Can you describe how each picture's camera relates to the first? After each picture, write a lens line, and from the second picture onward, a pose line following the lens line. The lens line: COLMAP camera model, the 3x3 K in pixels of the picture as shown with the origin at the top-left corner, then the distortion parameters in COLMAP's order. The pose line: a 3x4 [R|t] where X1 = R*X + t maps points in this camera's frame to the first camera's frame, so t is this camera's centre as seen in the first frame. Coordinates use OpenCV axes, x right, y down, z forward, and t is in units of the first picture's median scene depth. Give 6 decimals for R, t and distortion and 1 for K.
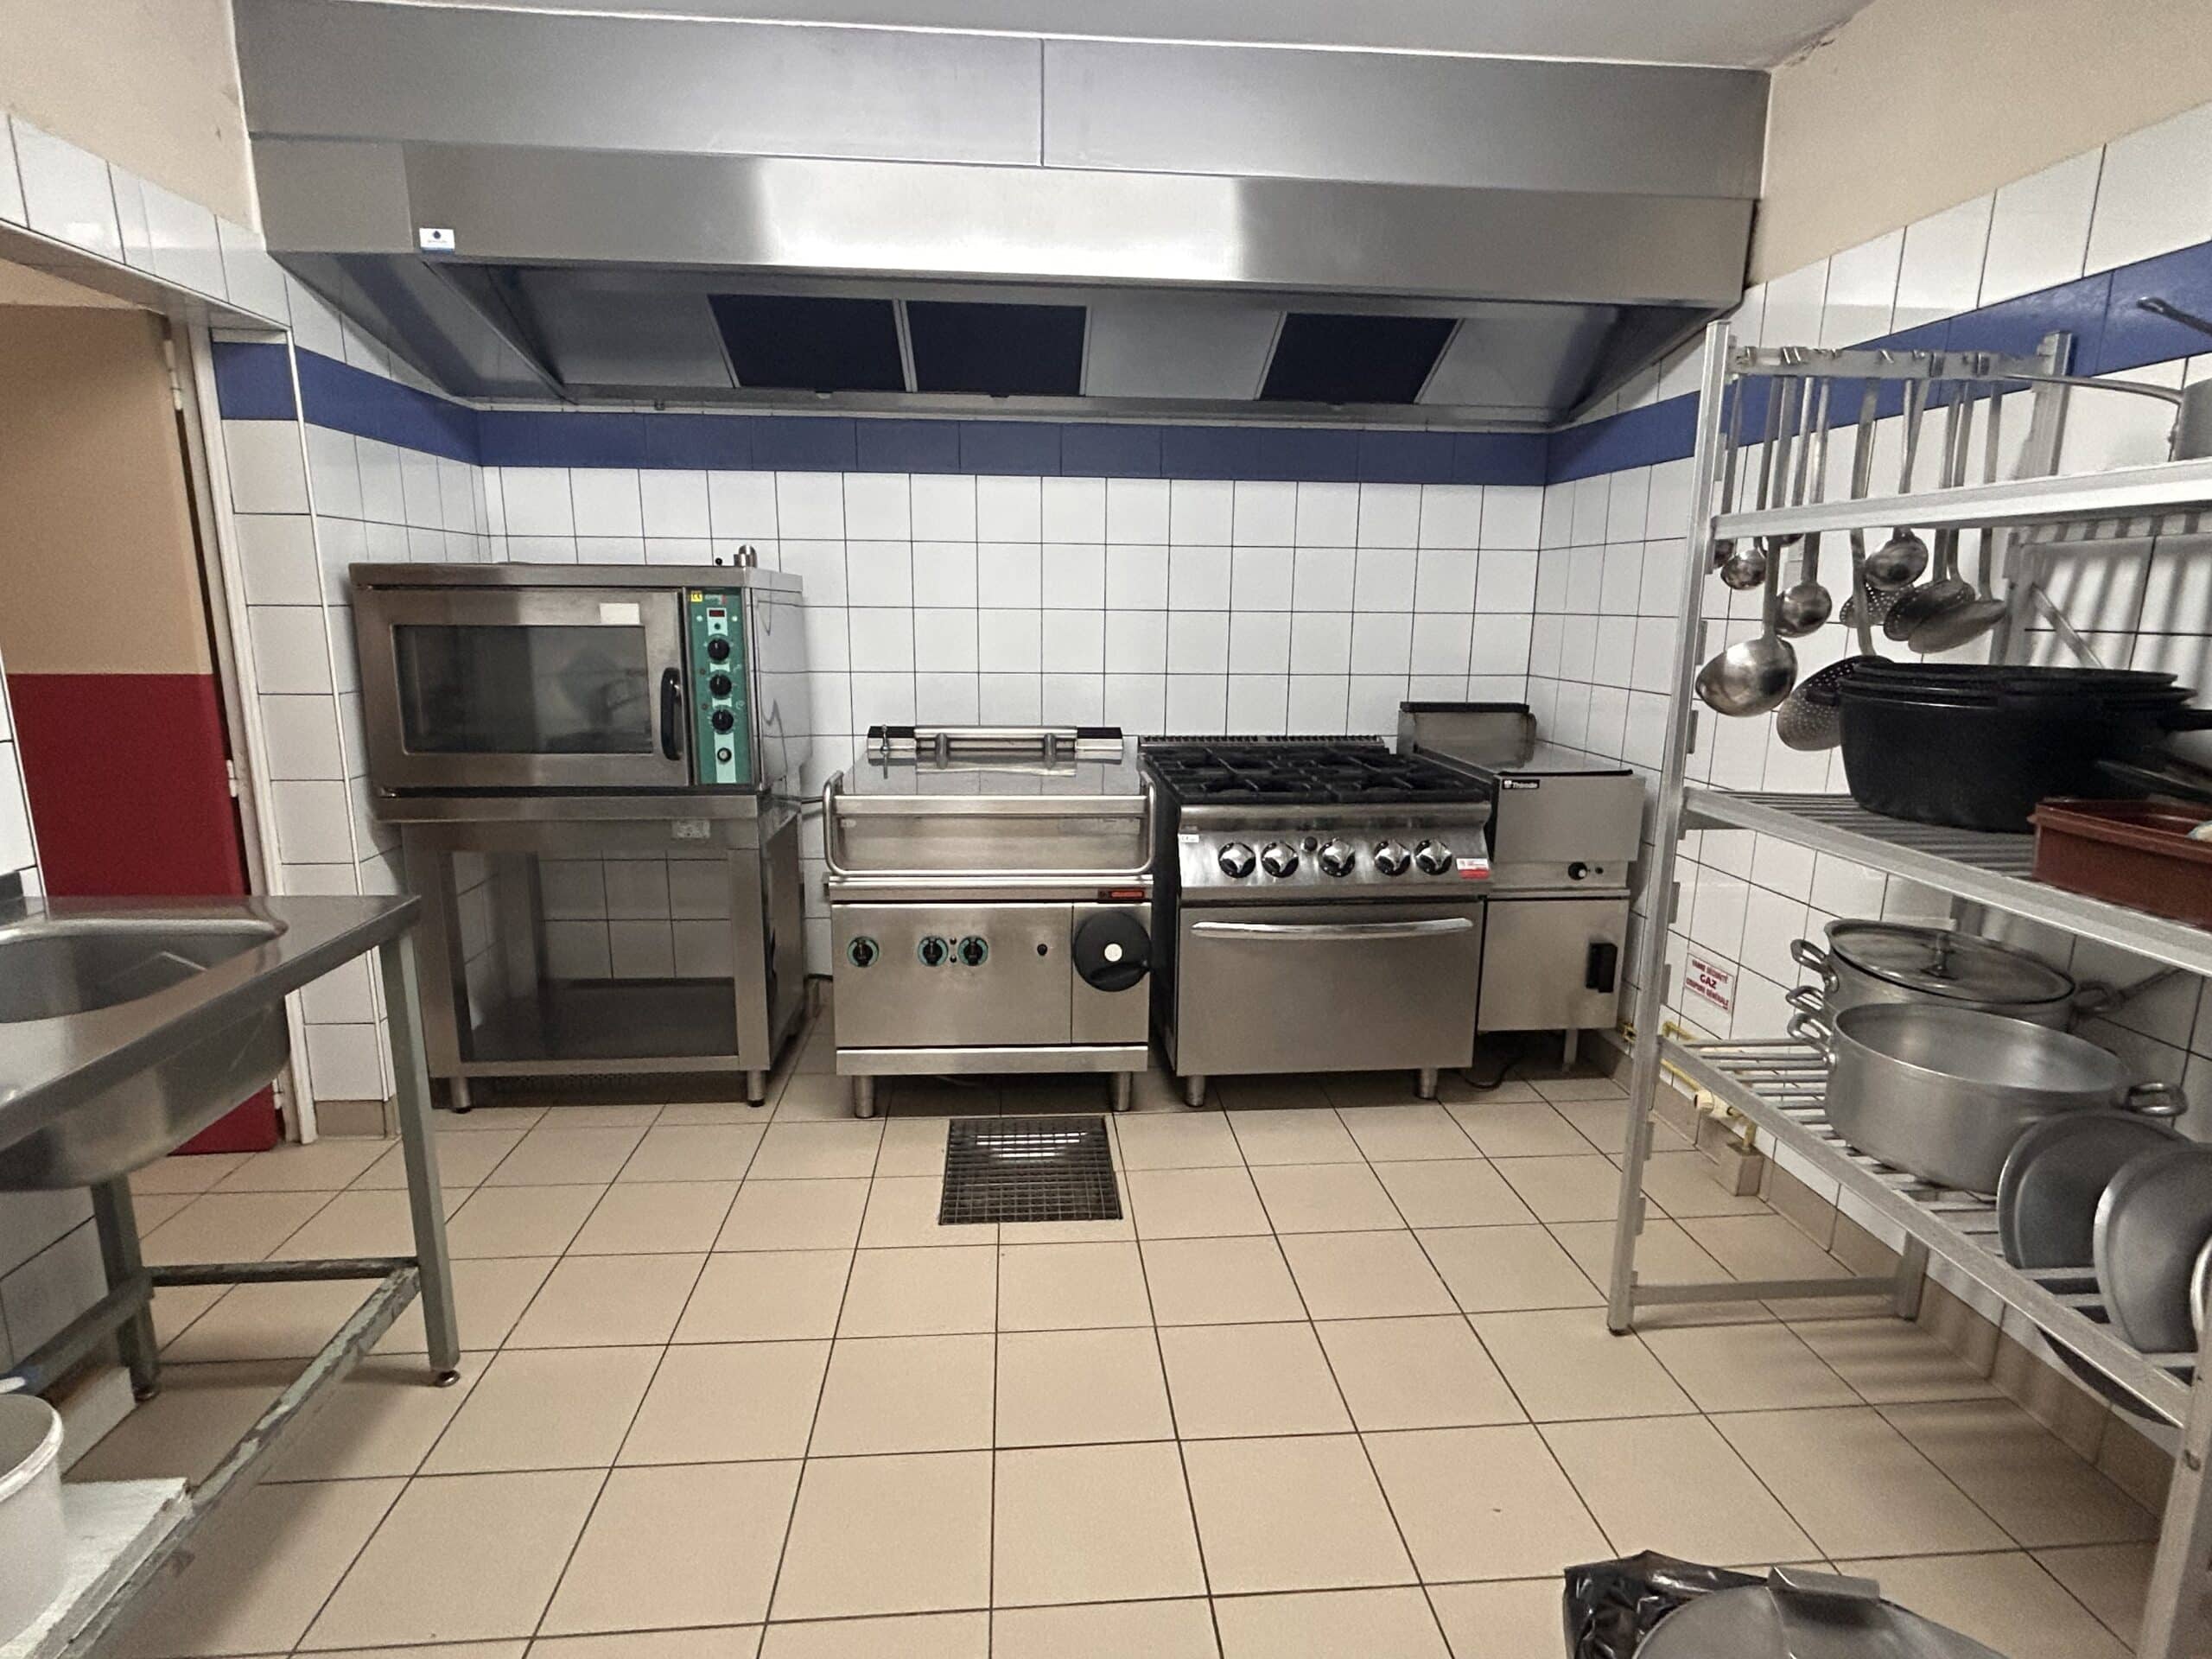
lens RADIAL K [[1112.8, 0, 1104.1], [0, 1112.8, 826.8], [0, 0, 1]] dist [-0.000827, 0.000011]
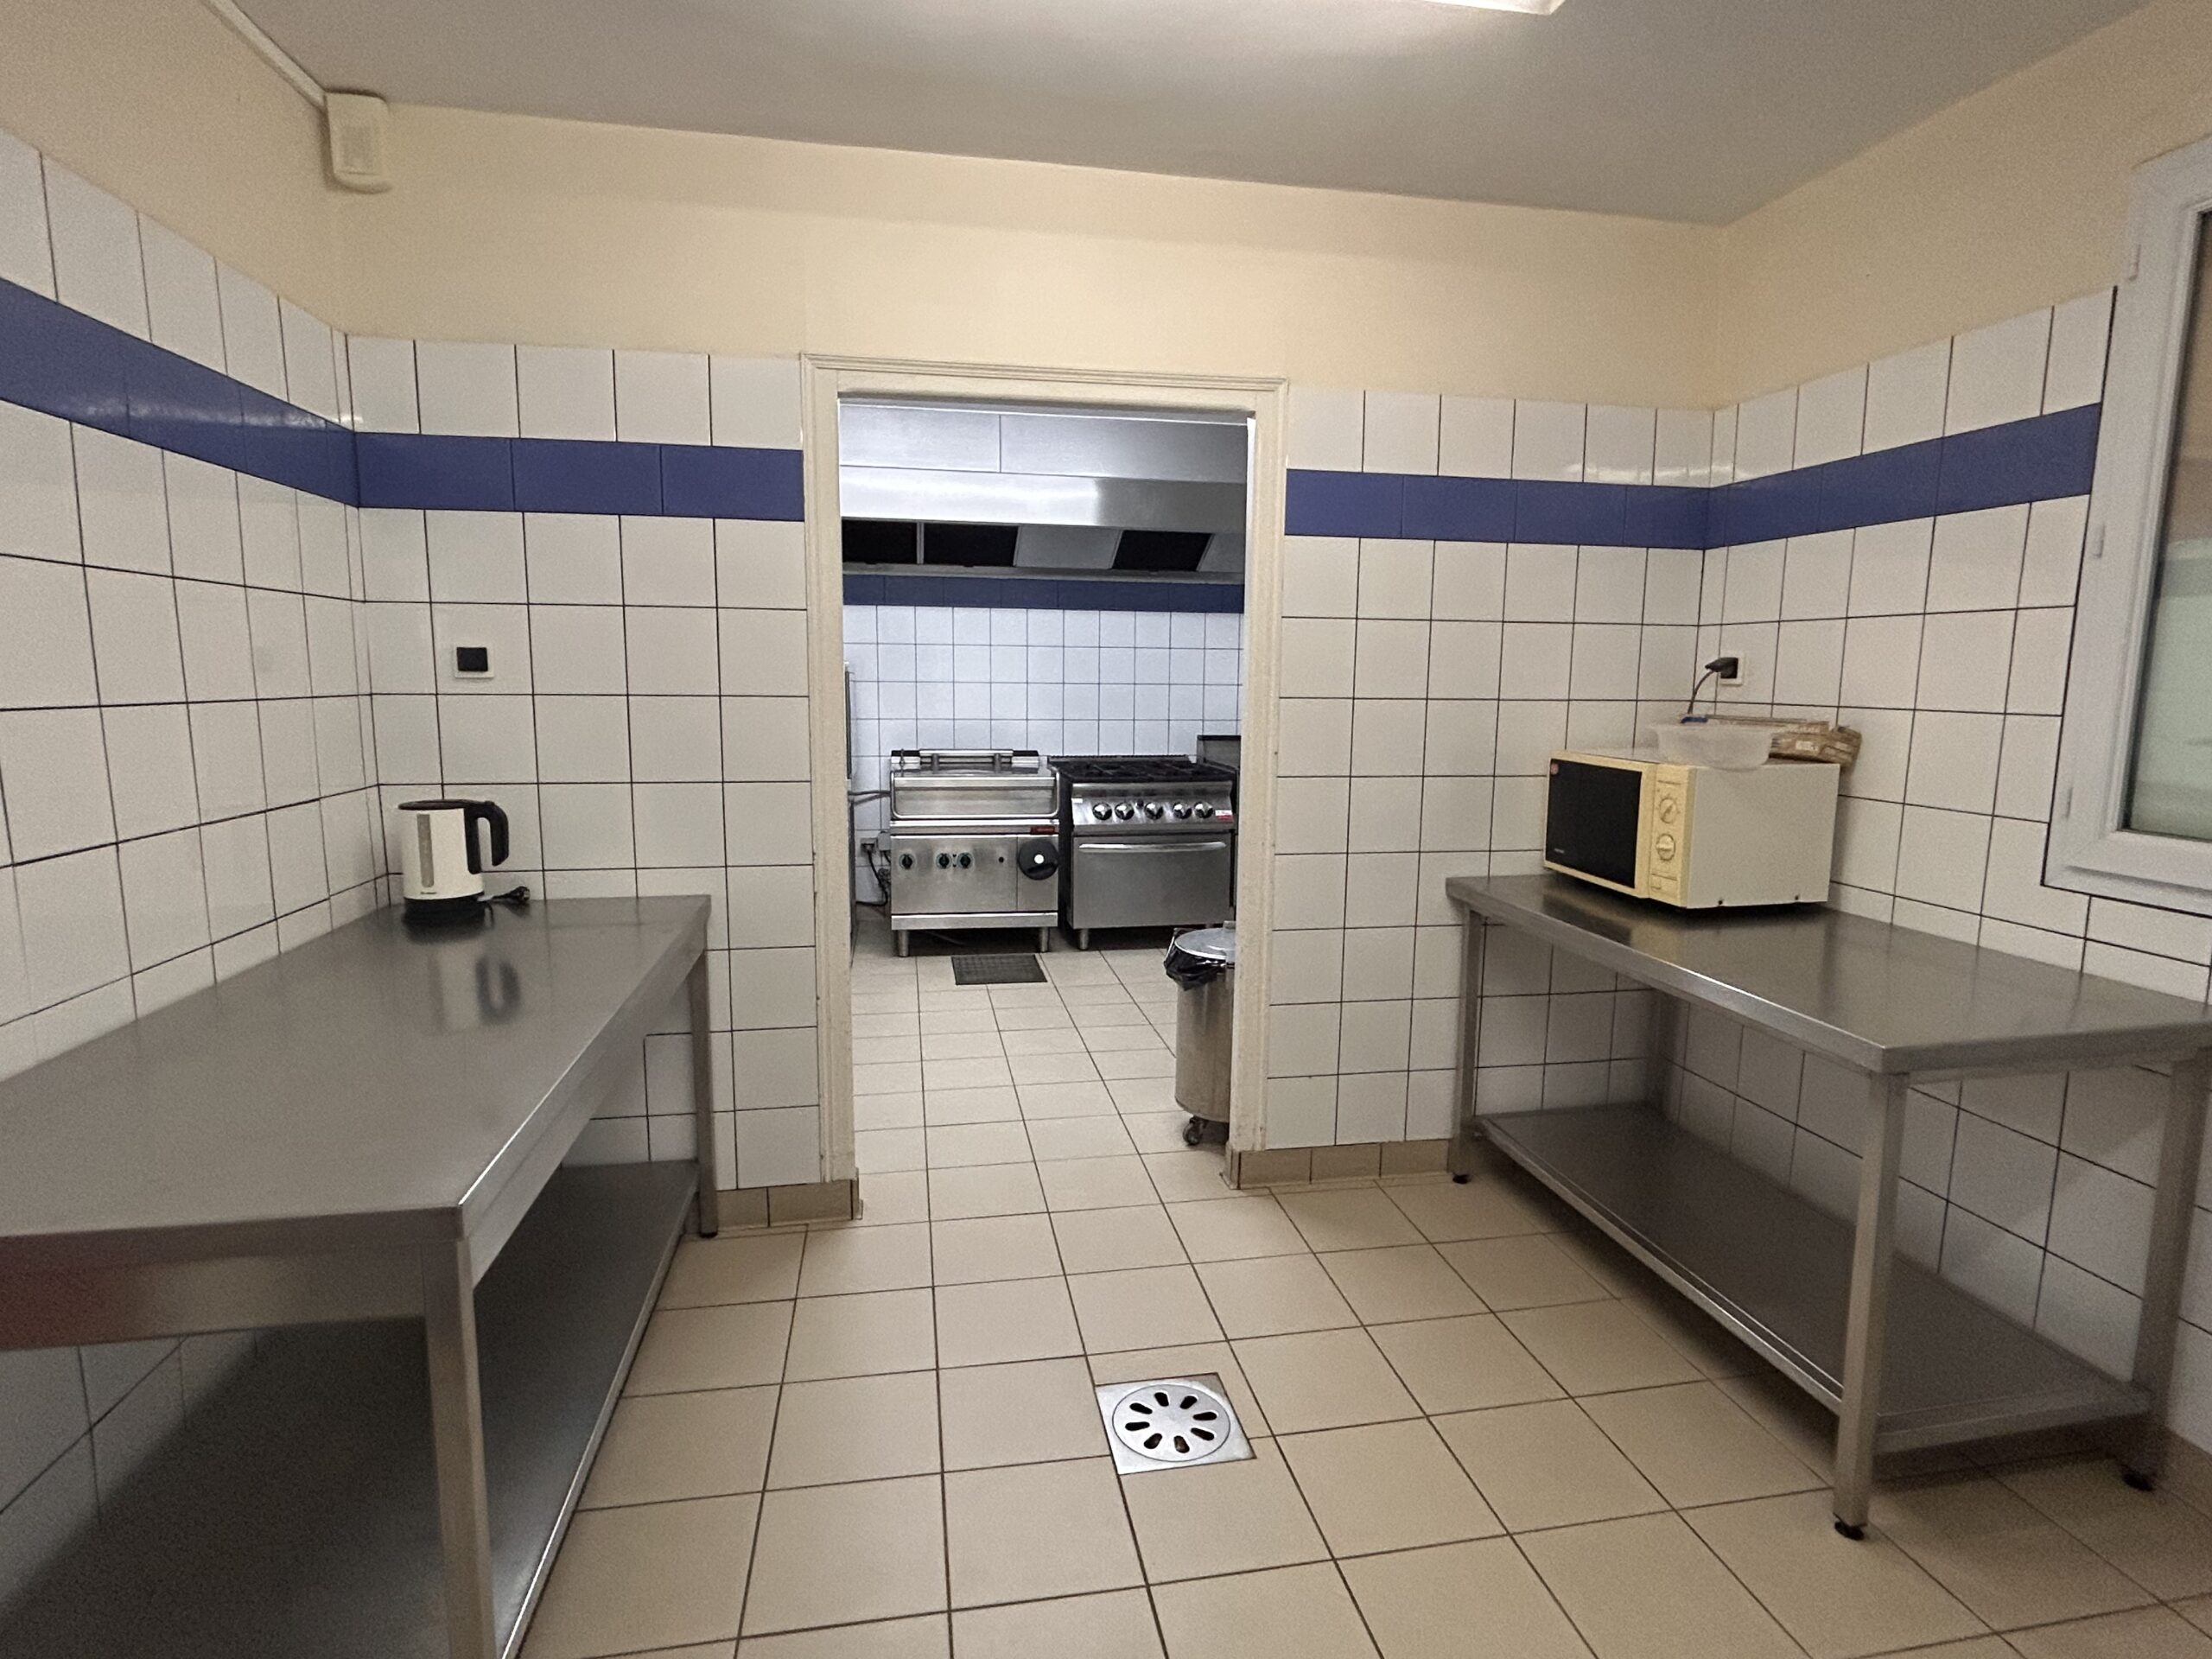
lens RADIAL K [[1112.8, 0, 1108.4], [0, 1112.8, 826.4], [0, 0, 1]] dist [-0.000827, 0.000011]
pose [[0.994880, -0.013714, 0.100132, -0.062445], [0.020203, 0.997740, -0.064077, 0.176671], [-0.099027, 0.065772, 0.992909, -0.898547]]
